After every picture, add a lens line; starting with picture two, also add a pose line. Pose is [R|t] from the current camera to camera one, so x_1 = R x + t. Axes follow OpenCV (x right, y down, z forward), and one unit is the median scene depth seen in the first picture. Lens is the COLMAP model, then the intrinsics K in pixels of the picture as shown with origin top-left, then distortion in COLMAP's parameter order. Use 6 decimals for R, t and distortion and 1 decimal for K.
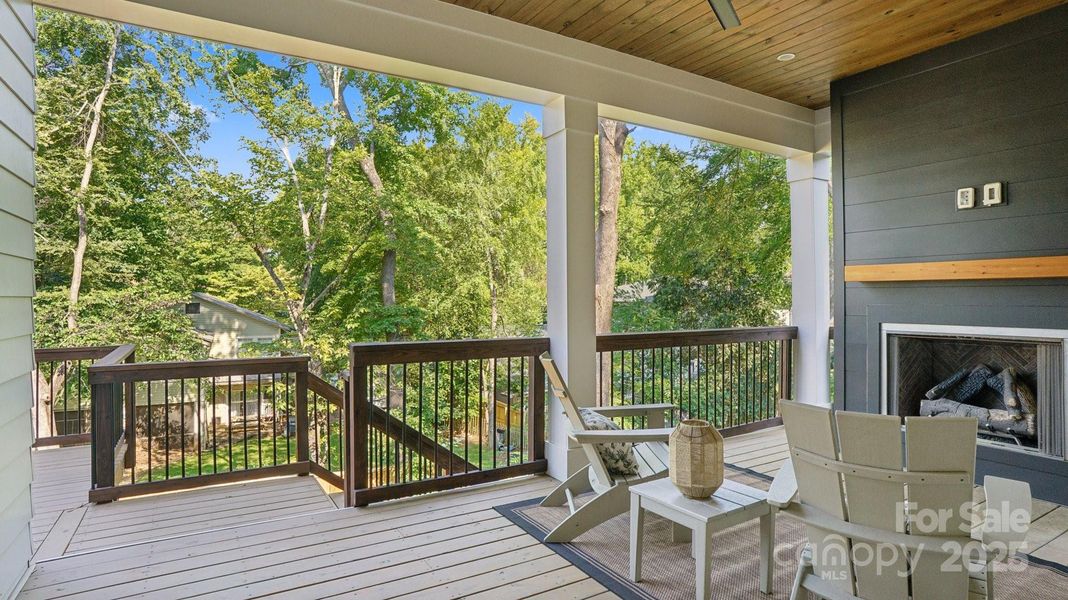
lens RADIAL K [[581.2, 0, 531.3], [0, 581.2, 288.6], [0, 0, 1]] dist [-0.003810, 0.001423]
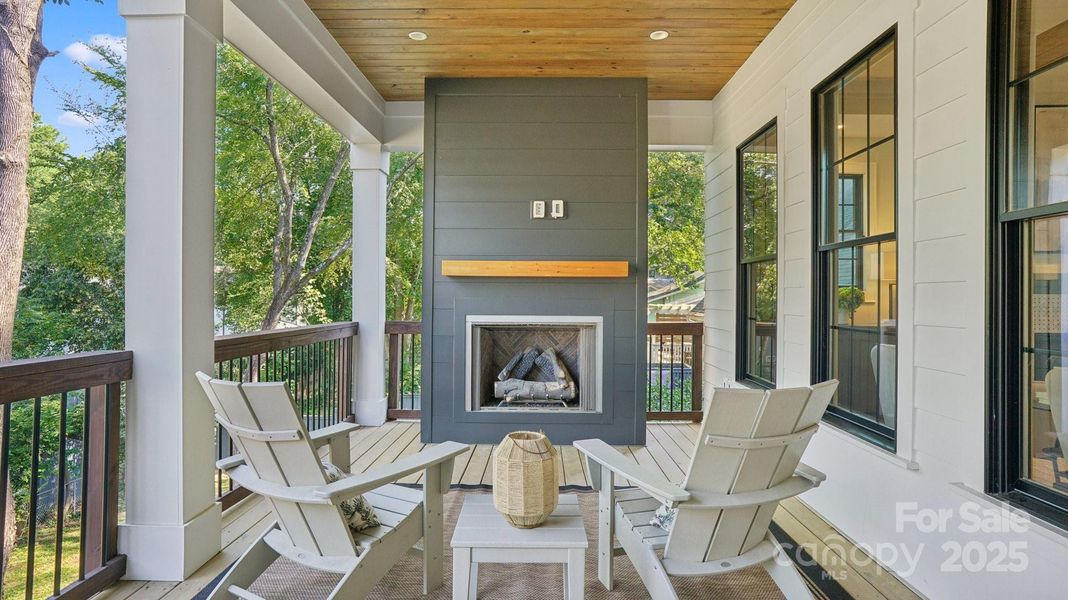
lens RADIAL K [[581.2, 0, 531.3], [0, 581.2, 288.6], [0, 0, 1]] dist [-0.003810, 0.001423]
pose [[0.543589, 0.016706, 0.839185, -0.268819], [-0.018953, 0.999791, -0.007626, 0.017983], [-0.839138, -0.011759, 0.543792, 0.352403]]
